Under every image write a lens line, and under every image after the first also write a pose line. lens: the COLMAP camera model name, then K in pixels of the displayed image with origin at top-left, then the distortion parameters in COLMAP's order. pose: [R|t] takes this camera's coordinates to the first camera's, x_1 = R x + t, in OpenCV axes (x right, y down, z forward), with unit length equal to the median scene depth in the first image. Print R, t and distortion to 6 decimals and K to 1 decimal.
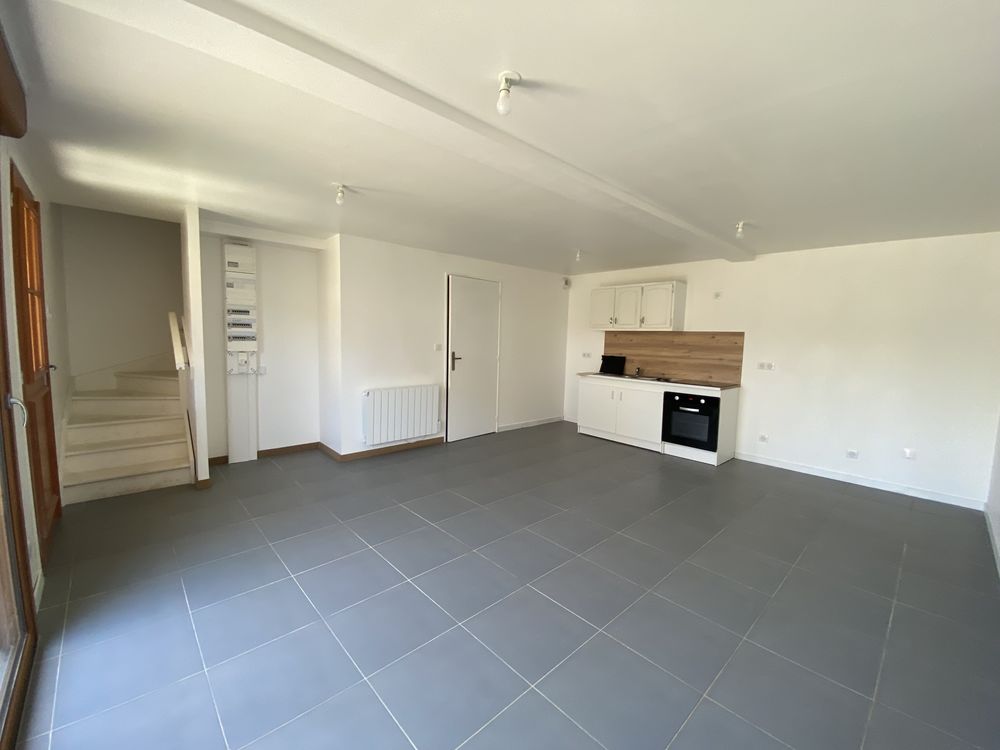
lens RADIAL K [[414.1, 0, 497.9], [0, 414.1, 372.2], [0, 0, 1]] dist [0.052606, -0.000171]
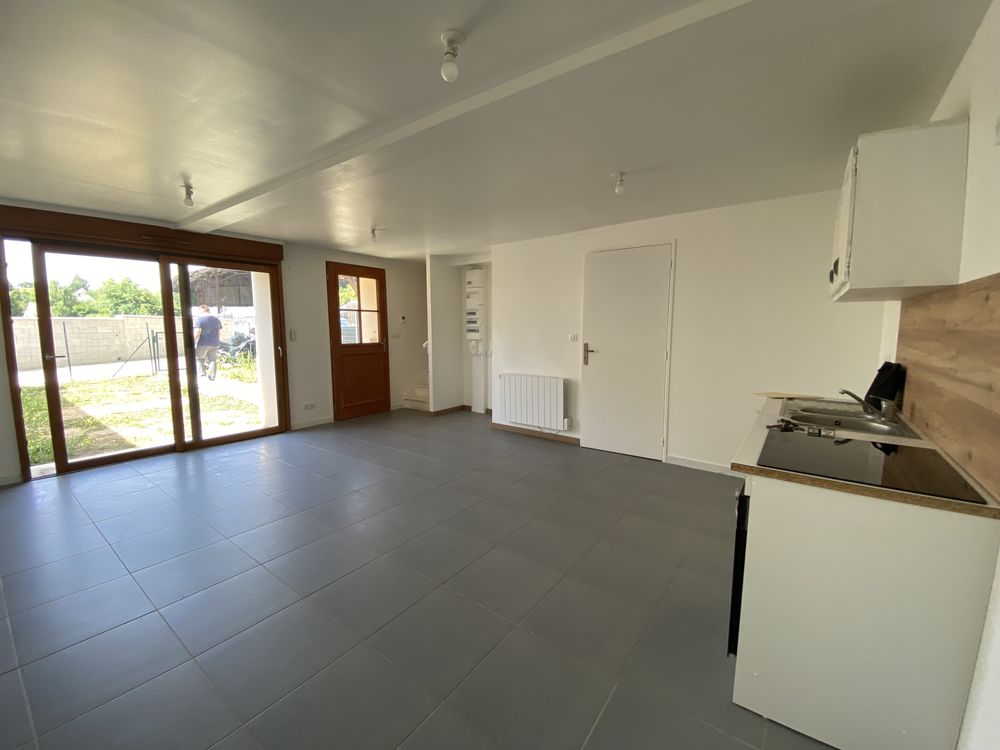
lens RADIAL K [[414.1, 0, 497.9], [0, 414.1, 372.2], [0, 0, 1]] dist [0.052606, -0.000171]
pose [[0.181938, 0.084452, -0.979677, 0.830053], [-0.076796, 0.994482, 0.071467, -0.042884], [0.980307, 0.062232, 0.187419, 0.771416]]
